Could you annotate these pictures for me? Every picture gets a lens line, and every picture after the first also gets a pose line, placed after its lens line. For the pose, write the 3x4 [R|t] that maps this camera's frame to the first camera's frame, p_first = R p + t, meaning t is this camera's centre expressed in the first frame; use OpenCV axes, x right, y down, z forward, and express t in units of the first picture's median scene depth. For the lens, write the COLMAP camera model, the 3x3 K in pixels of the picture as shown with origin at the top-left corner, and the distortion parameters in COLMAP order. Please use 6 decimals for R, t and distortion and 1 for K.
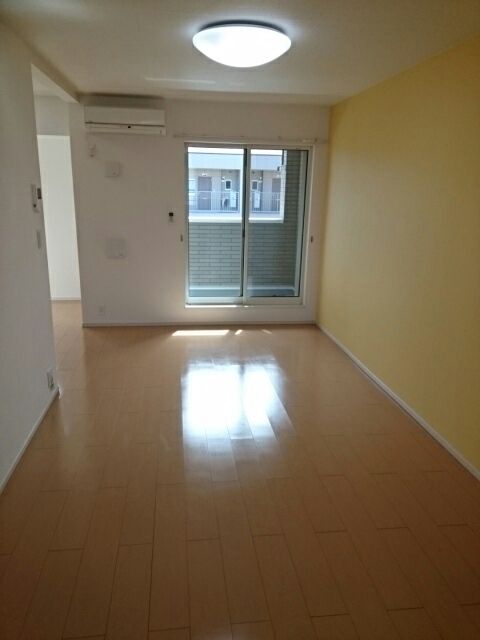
lens RADIAL K [[500.6, 0, 240.0], [0, 500.6, 320.0], [0, 0, 1]] dist [0.042955, -0.005274]
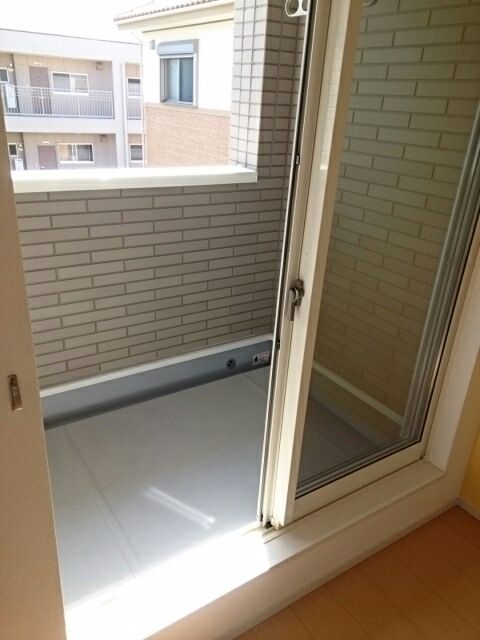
lens RADIAL K [[500.6, 0, 240.0], [0, 500.6, 320.0], [0, 0, 1]] dist [0.042955, -0.005274]
pose [[0.899132, -0.152731, 0.410164, -0.086643], [0.078478, 0.978210, 0.192216, -0.160093], [-0.430584, -0.140639, 0.891526, 0.640284]]
